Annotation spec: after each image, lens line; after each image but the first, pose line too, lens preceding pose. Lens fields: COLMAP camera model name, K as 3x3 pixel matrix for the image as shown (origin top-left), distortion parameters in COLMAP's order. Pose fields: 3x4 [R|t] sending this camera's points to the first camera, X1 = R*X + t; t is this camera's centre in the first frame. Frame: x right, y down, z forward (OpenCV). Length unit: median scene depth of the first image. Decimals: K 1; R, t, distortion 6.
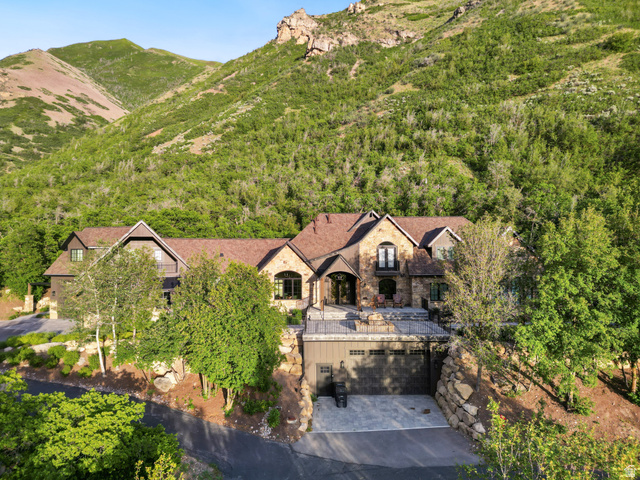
lens RADIAL K [[446.9, 0, 320.0], [0, 446.9, 240.0], [0, 0, 1]] dist [0.090195, -0.083923]
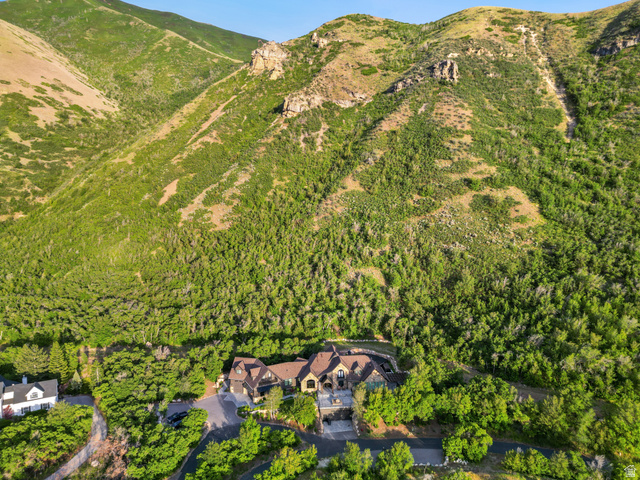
lens RADIAL K [[446.9, 0, 320.0], [0, 446.9, 240.0], [0, 0, 1]] dist [0.090195, -0.083923]
pose [[0.996145, -0.016851, 0.086091, -0.081460], [0.006367, 0.992676, 0.120636, -0.401755], [-0.087493, -0.119623, 0.988957, -0.642319]]
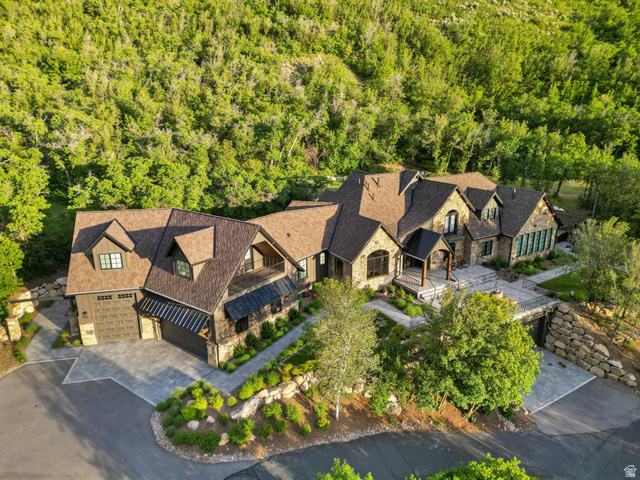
lens RADIAL K [[446.9, 0, 320.0], [0, 446.9, 240.0], [0, 0, 1]] dist [0.090195, -0.083923]
pose [[0.861271, -0.151884, 0.484915, -0.200168], [-0.005012, 0.951699, 0.306991, -0.078097], [-0.508121, -0.266833, 0.818910, 0.074289]]
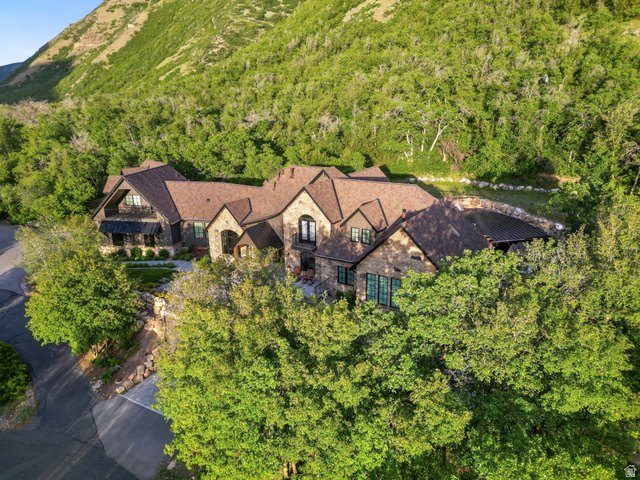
lens RADIAL K [[446.9, 0, 320.0], [0, 446.9, 240.0], [0, 0, 1]] dist [0.090195, -0.083923]
pose [[0.856818, 0.147187, -0.494164, 0.194136], [0.018378, 0.949064, 0.314545, -0.072677], [0.515291, -0.278590, 0.810471, 0.069337]]
